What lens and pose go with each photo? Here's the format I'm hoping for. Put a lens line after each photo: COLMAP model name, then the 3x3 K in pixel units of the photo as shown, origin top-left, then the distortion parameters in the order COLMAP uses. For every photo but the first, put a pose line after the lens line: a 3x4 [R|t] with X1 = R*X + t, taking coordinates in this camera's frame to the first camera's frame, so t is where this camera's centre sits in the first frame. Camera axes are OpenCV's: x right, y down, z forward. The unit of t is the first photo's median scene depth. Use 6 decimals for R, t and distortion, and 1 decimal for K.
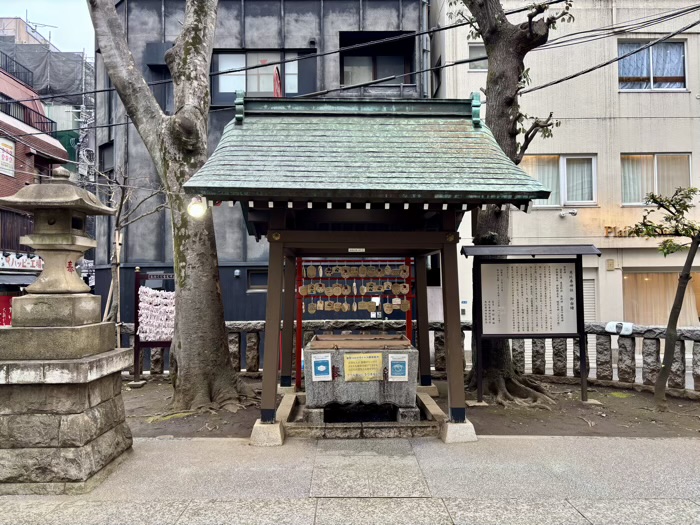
lens RADIAL K [[527.4, 0, 350.0], [0, 527.4, 262.5], [0, 0, 1]] dist [0.001527, -0.000251]
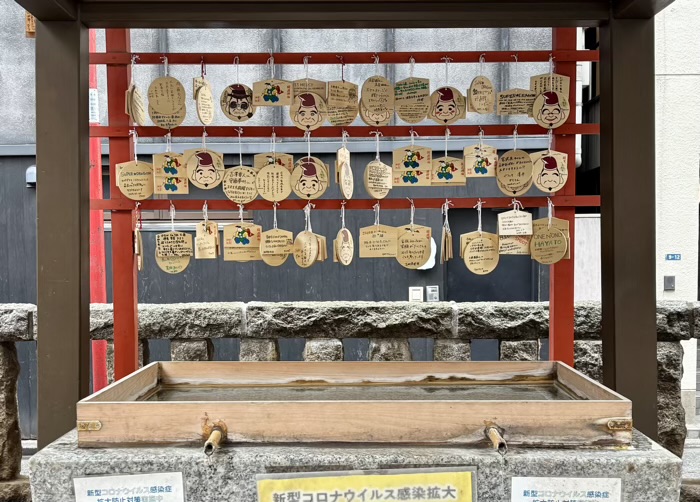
lens RADIAL K [[1083.0, 0, 350.0], [0, 1083.0, 251.0], [0, 0, 1]] dist [-0.056336, -0.069757]
pose [[0.999865, -0.001487, -0.016356, 0.017743], [0.002323, 0.998685, 0.051209, 0.054957], [0.016258, -0.051240, 0.998554, 0.449756]]
